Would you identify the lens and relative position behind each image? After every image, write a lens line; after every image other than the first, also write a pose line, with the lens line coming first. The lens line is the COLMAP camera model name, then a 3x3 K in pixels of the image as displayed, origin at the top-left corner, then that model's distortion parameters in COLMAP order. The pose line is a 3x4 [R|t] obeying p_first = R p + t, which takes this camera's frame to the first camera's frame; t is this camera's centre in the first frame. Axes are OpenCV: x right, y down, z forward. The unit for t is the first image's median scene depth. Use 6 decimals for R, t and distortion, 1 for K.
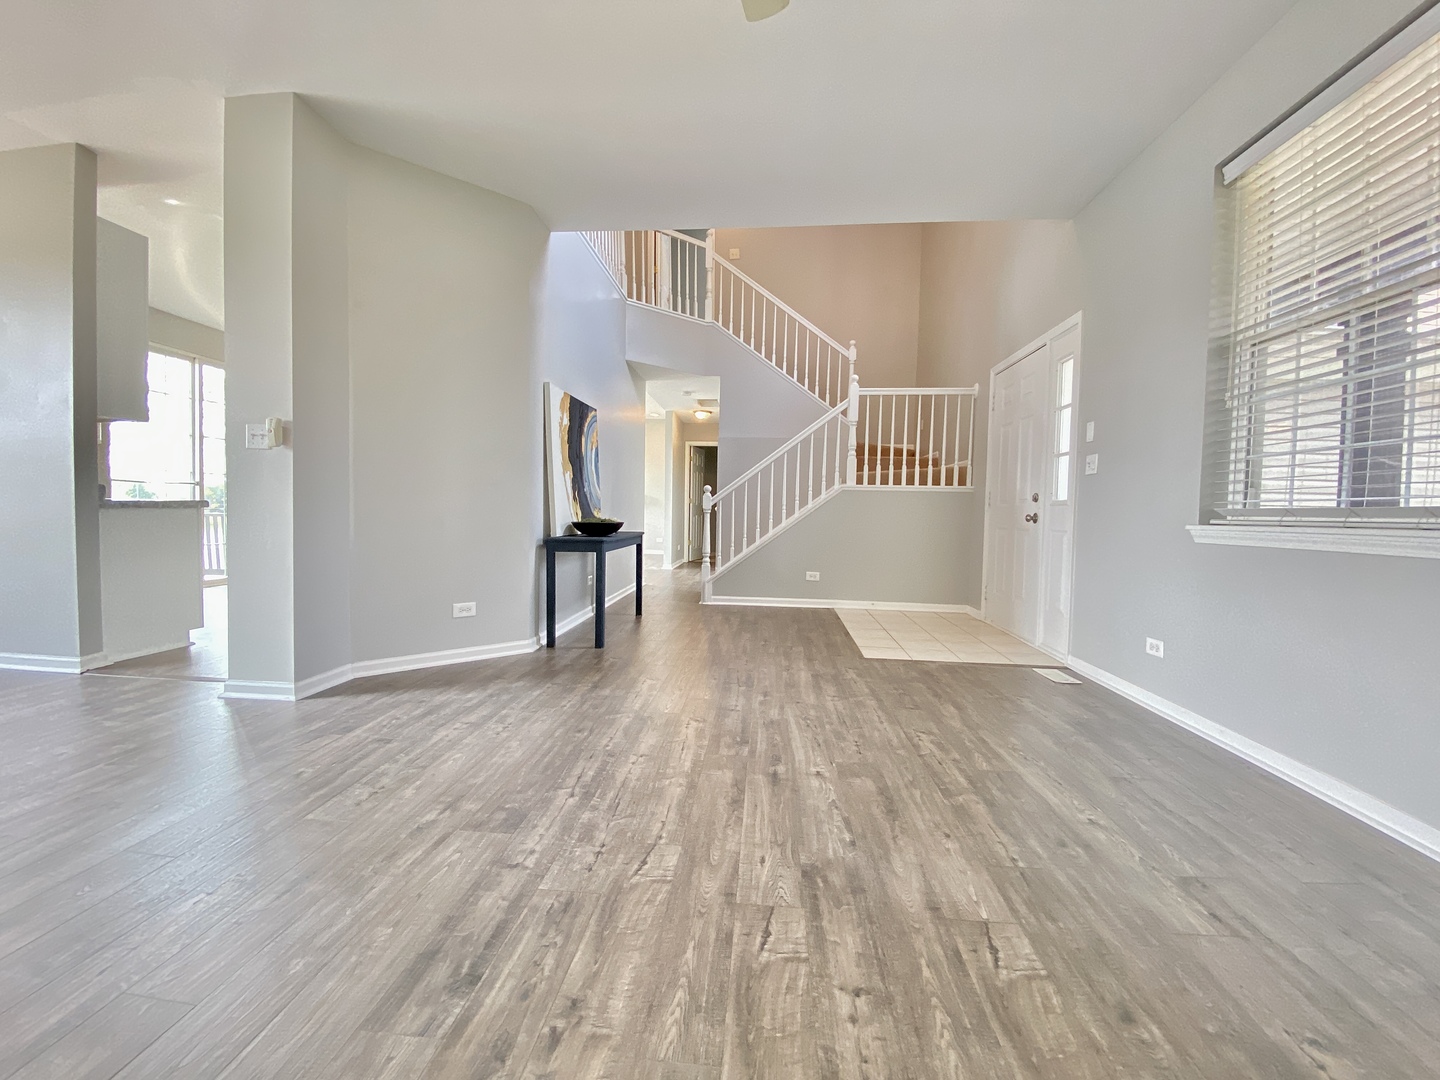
lens RADIAL K [[580.3, 0, 720.0], [0, 580.3, 540.0], [0, 0, 1]] dist [0.037189, -0.031389]
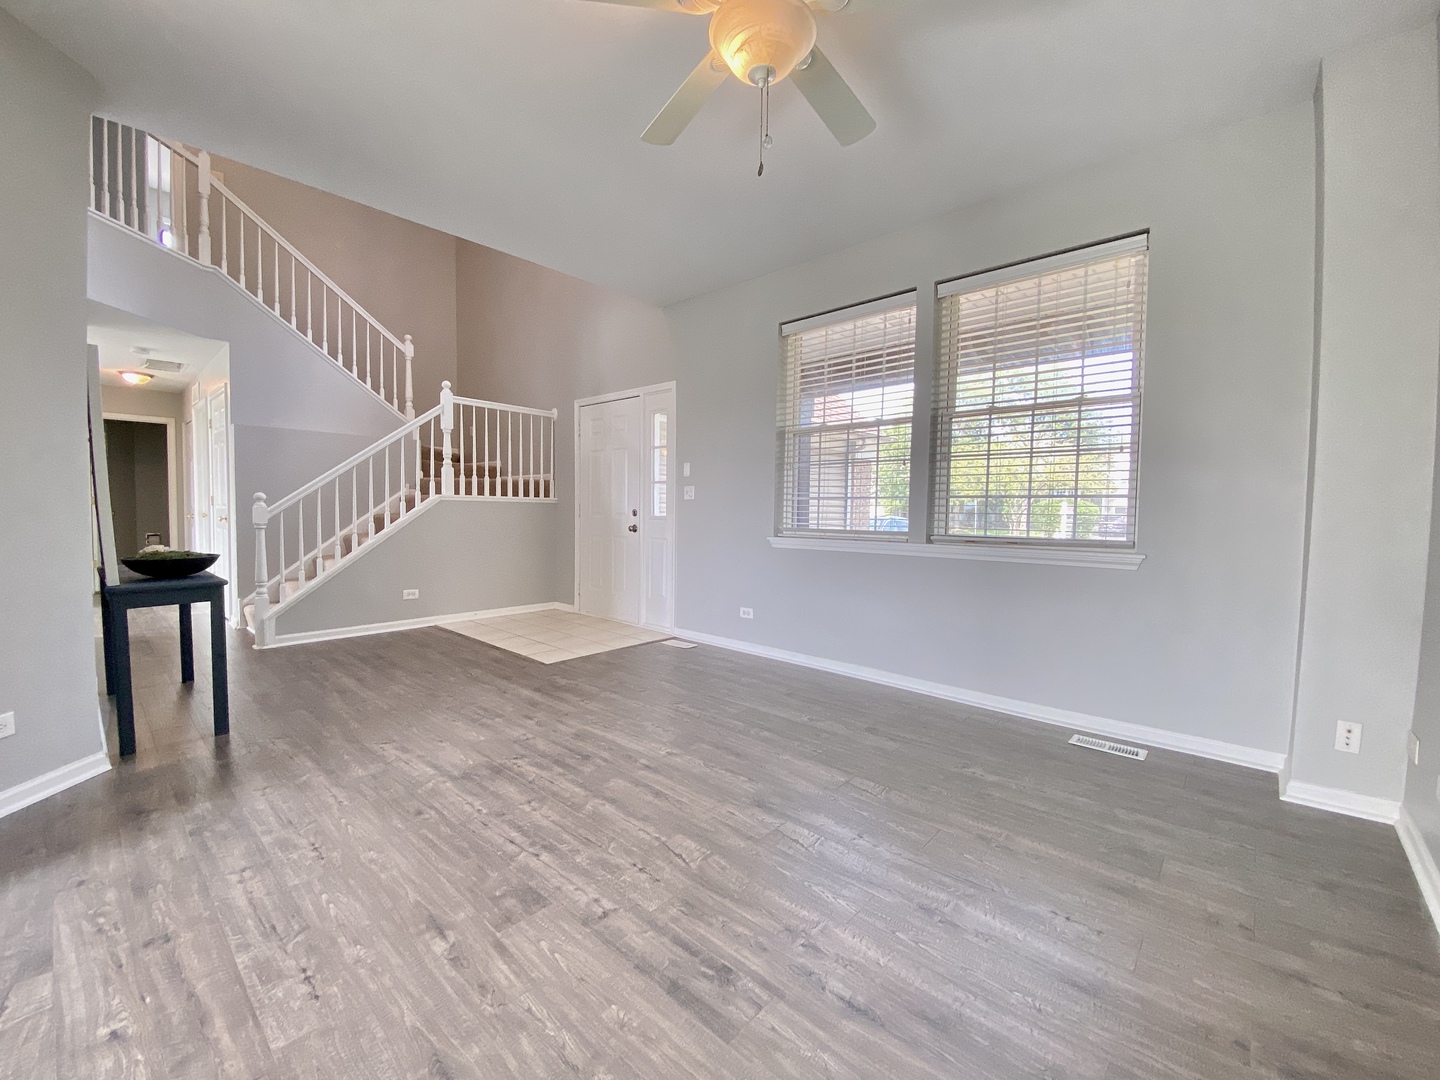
lens RADIAL K [[580.3, 0, 720.0], [0, 580.3, 540.0], [0, 0, 1]] dist [0.037189, -0.031389]
pose [[0.605944, -0.049592, 0.793960, -0.361212], [0.036339, 0.998739, 0.034649, -0.049134], [-0.794677, 0.007856, 0.606981, 0.070266]]
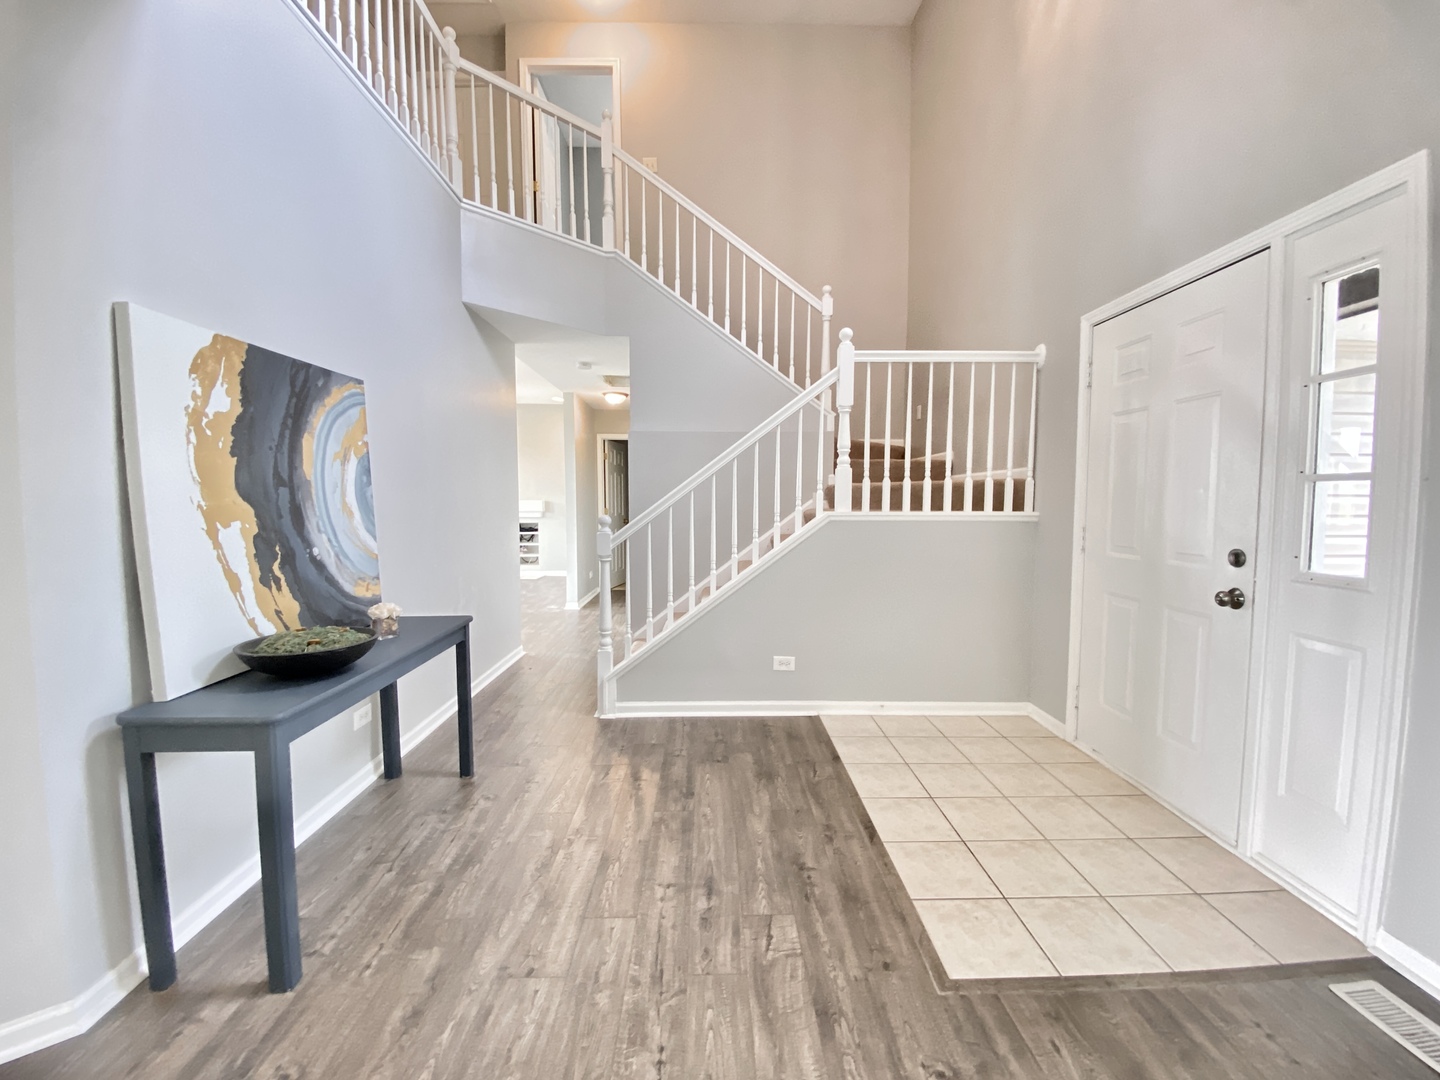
lens RADIAL K [[580.3, 0, 720.0], [0, 580.3, 540.0], [0, 0, 1]] dist [0.037189, -0.031389]
pose [[0.994220, -0.023673, 0.104722, 0.044391], [0.021478, 0.999526, 0.022038, -0.106808], [-0.105195, -0.019662, 0.994257, 0.539493]]
